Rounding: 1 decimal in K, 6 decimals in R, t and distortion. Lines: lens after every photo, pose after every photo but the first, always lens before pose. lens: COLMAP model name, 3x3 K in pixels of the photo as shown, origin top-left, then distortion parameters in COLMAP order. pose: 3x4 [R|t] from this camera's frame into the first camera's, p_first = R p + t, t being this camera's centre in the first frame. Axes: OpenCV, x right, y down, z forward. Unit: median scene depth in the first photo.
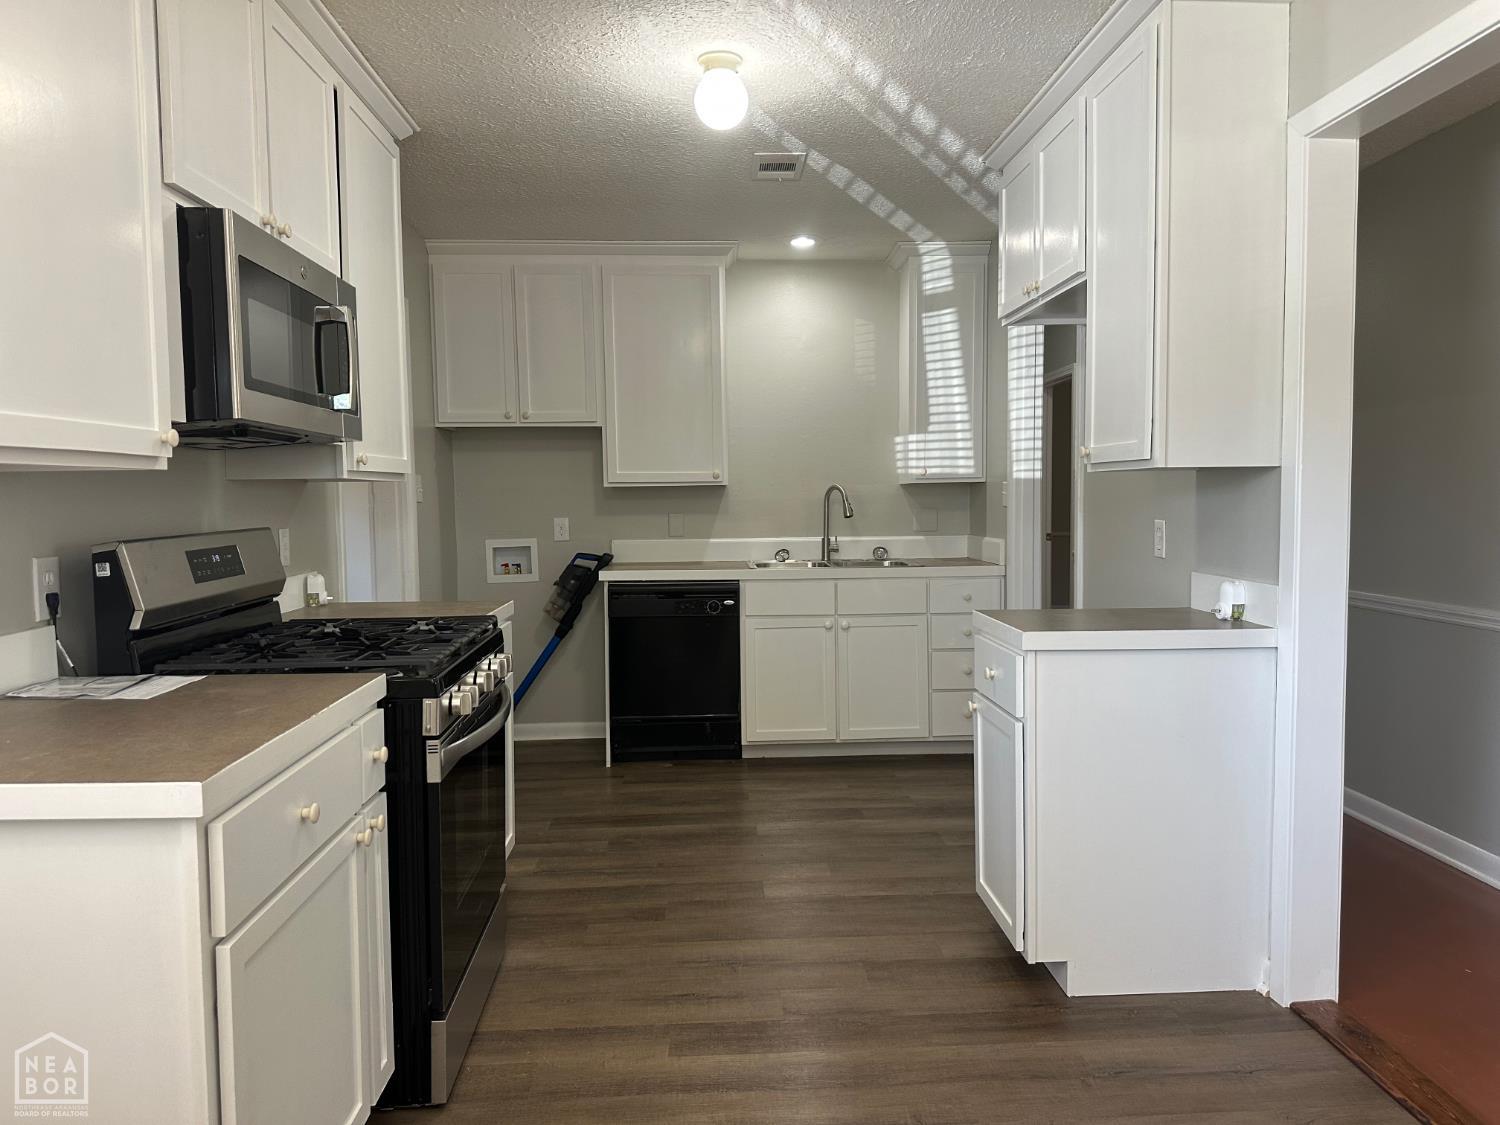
lens RADIAL K [[1053.8, 0, 757.0], [0, 1053.8, 555.2], [0, 0, 1]] dist [0.151359, -0.232705]
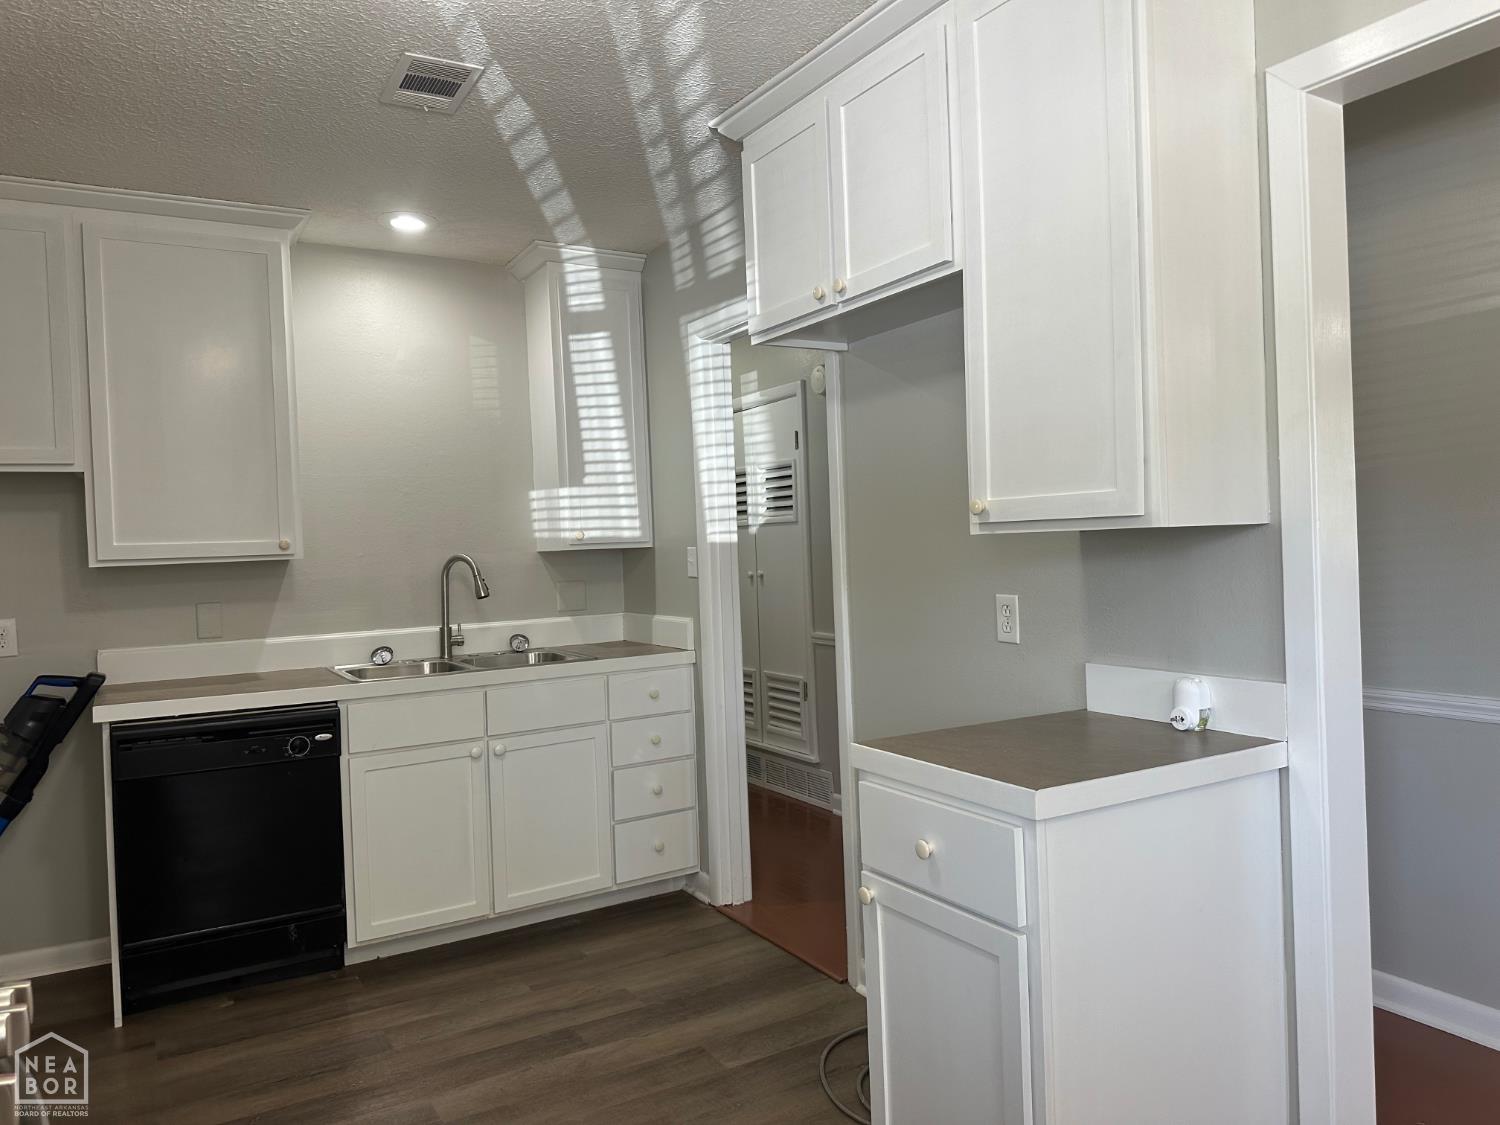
lens RADIAL K [[1053.8, 0, 757.0], [0, 1053.8, 555.2], [0, 0, 1]] dist [0.151359, -0.232705]
pose [[0.884579, -0.025618, 0.465687, -0.093583], [0.052140, 0.997663, -0.044158, -0.023875], [-0.463467, 0.063342, 0.883847, 0.258601]]
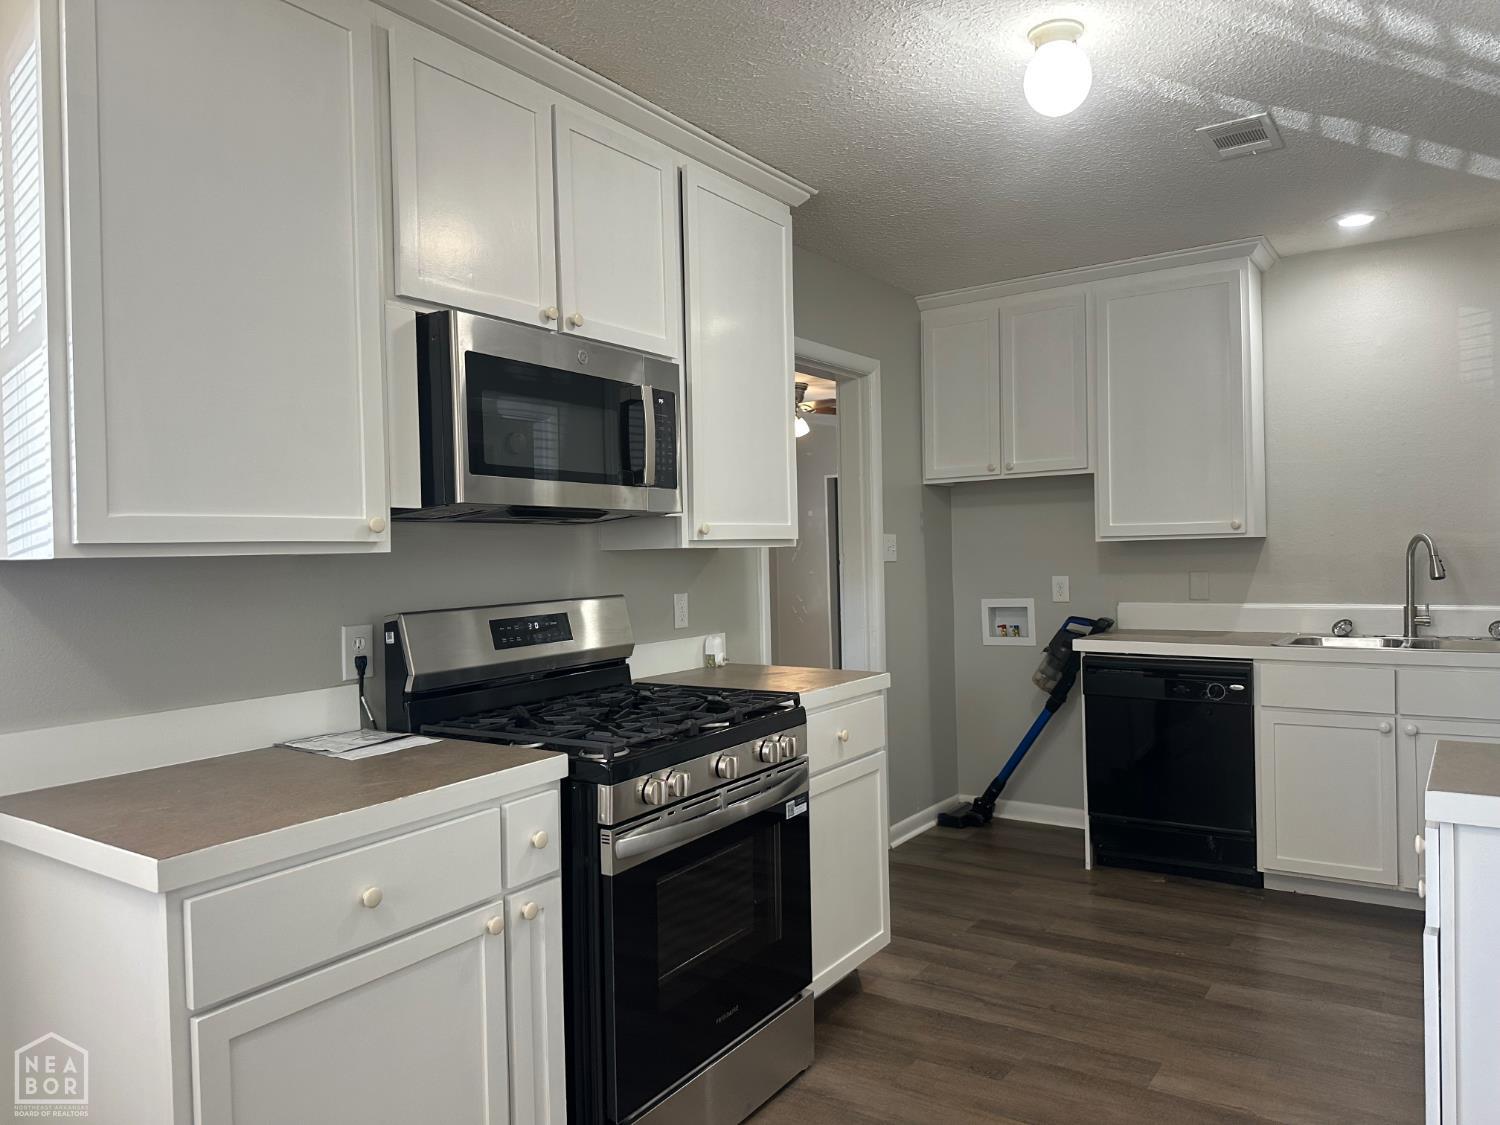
lens RADIAL K [[1061.3, 0, 753.0], [0, 1061.3, 553.7], [0, 0, 1]] dist [0.067659, -0.070360]
pose [[0.801557, -0.005278, -0.597894, 0.158069], [-0.020679, 0.999118, -0.036542, -0.017386], [0.597560, 0.041654, 0.800741, 0.130933]]
